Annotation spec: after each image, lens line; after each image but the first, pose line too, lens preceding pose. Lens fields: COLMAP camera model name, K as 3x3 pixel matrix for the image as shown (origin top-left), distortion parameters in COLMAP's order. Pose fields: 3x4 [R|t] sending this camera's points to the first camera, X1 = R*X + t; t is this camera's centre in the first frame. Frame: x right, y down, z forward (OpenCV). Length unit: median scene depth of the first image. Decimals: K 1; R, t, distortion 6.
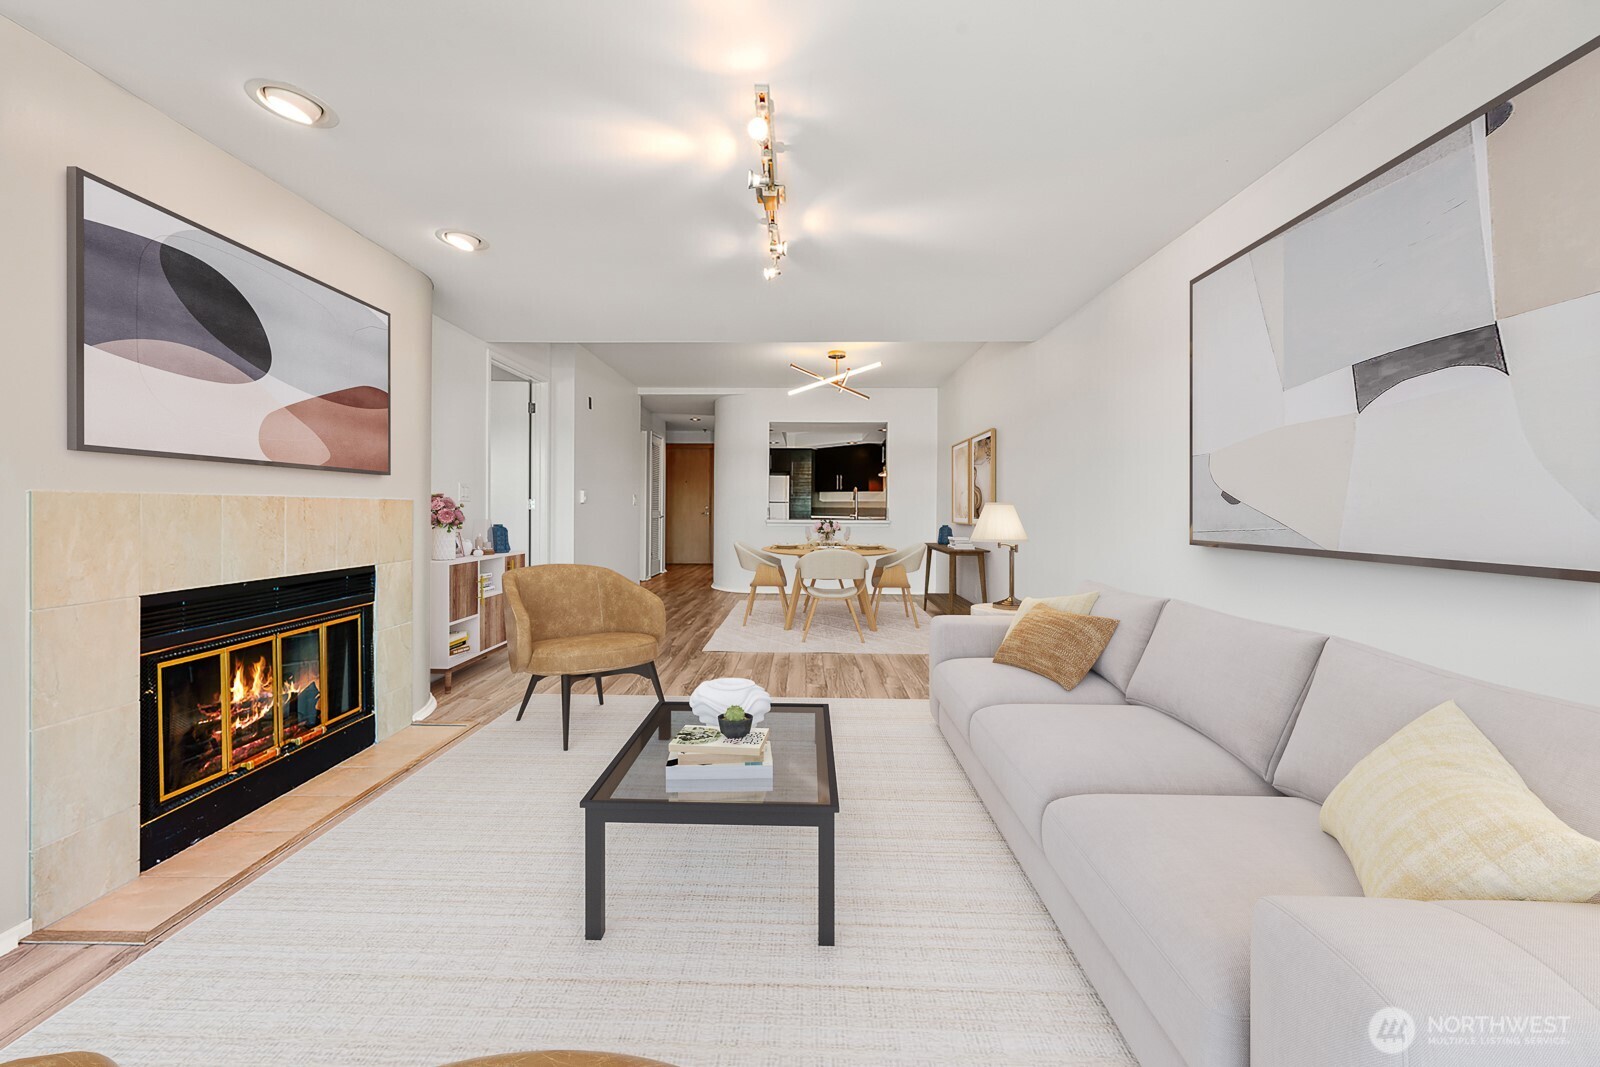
lens RADIAL K [[556.0, 0, 785.1], [0, 556.0, 505.6], [0, 0, 1]] dist [0.000884, -0.000085]
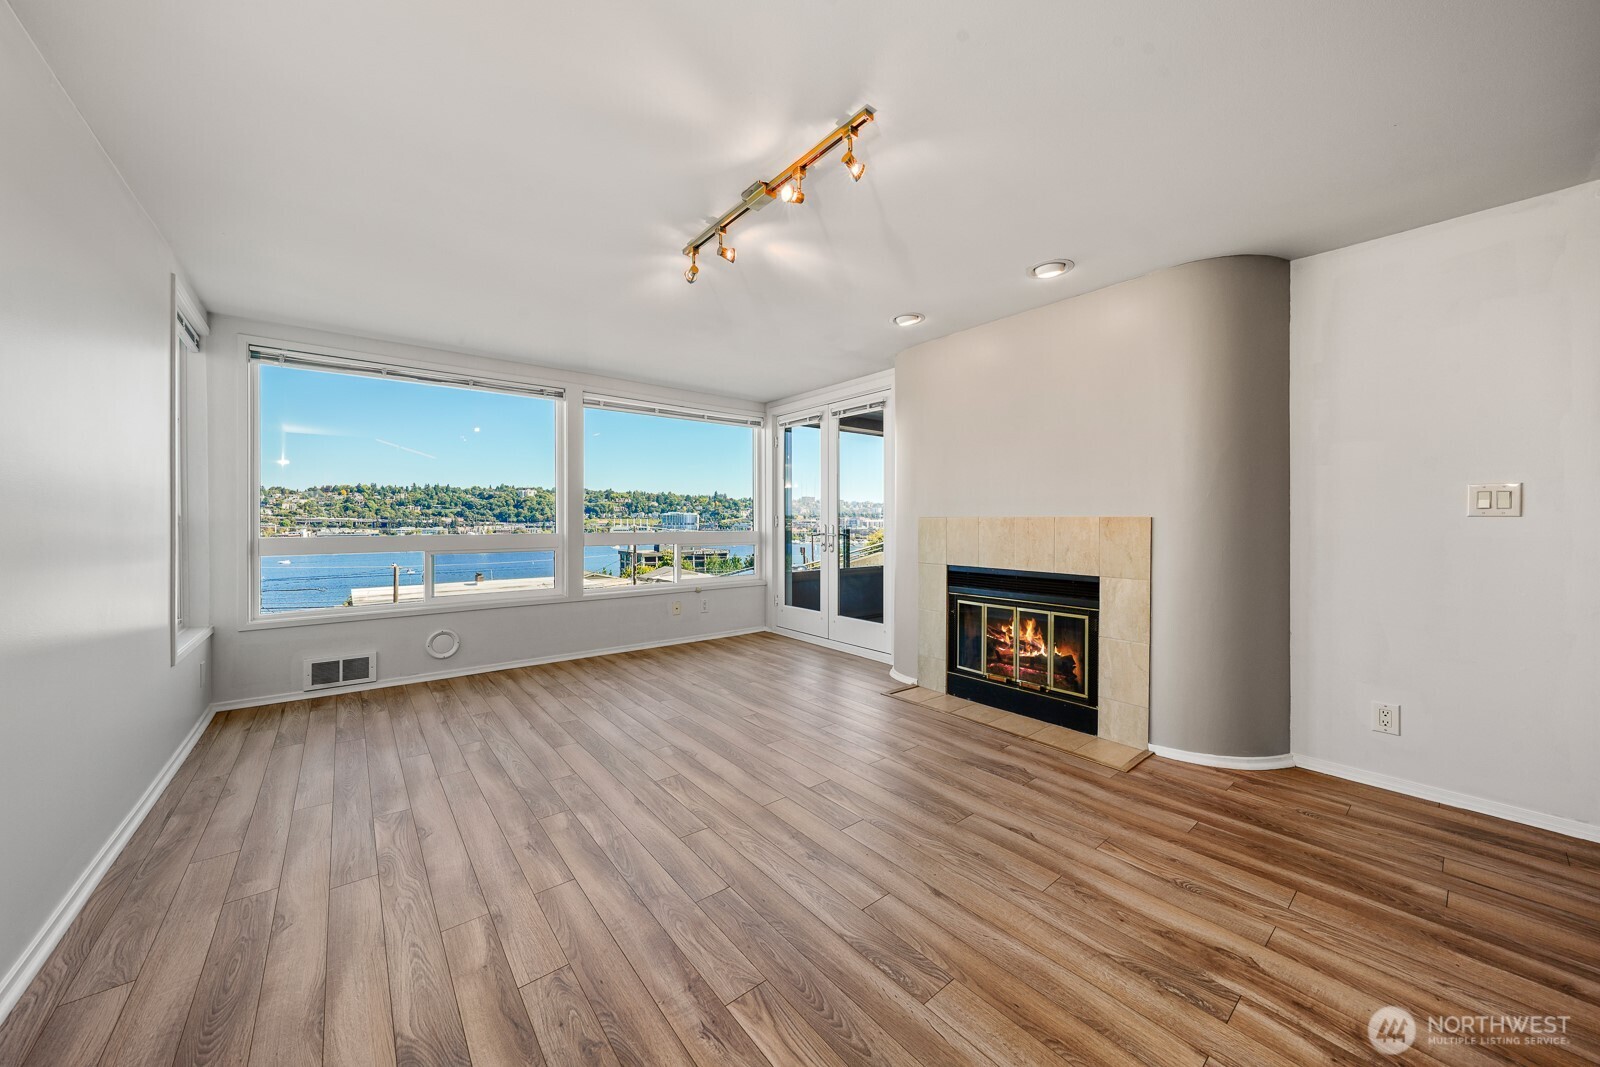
lens RADIAL K [[556.0, 0, 792.9], [0, 556.0, 522.7], [0, 0, 1]] dist [0.000884, -0.000085]
pose [[-0.749850, 0.002915, -0.661602, 0.474712], [0.000320, 0.999992, 0.004044, -0.006640], [0.661608, 0.002820, -0.749844, 1.478176]]
